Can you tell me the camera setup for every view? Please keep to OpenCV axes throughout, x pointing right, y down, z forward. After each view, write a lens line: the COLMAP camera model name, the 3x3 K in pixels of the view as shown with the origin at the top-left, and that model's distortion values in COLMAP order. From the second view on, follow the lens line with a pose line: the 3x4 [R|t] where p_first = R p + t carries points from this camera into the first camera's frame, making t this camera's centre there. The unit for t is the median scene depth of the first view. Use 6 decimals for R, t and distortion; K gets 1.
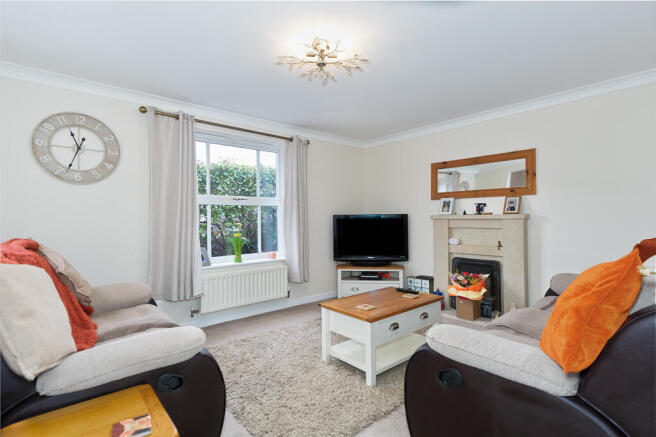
lens RADIAL K [[324.2, 0, 327.5], [0, 324.2, 218.2], [0, 0, 1]] dist [-0.001551, -0.000236]
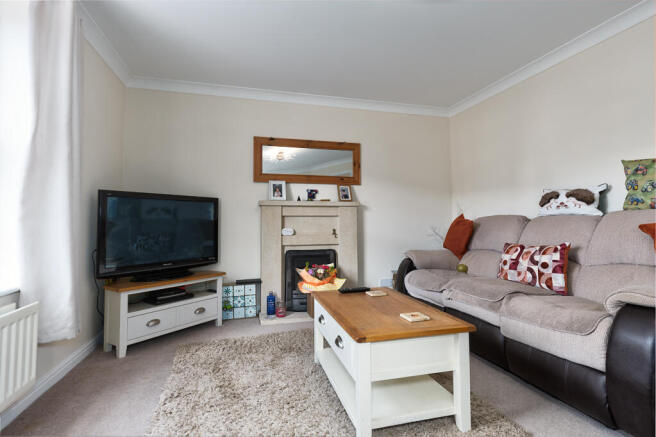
lens RADIAL K [[324.2, 0, 328.7], [0, 324.2, 213.1], [0, 0, 1]] dist [-0.001551, -0.000236]
pose [[0.443259, 0.041372, 0.895438, -0.327849], [0.005649, 0.998786, -0.048944, 0.064453], [-0.896376, 0.026753, 0.442487, 0.523463]]
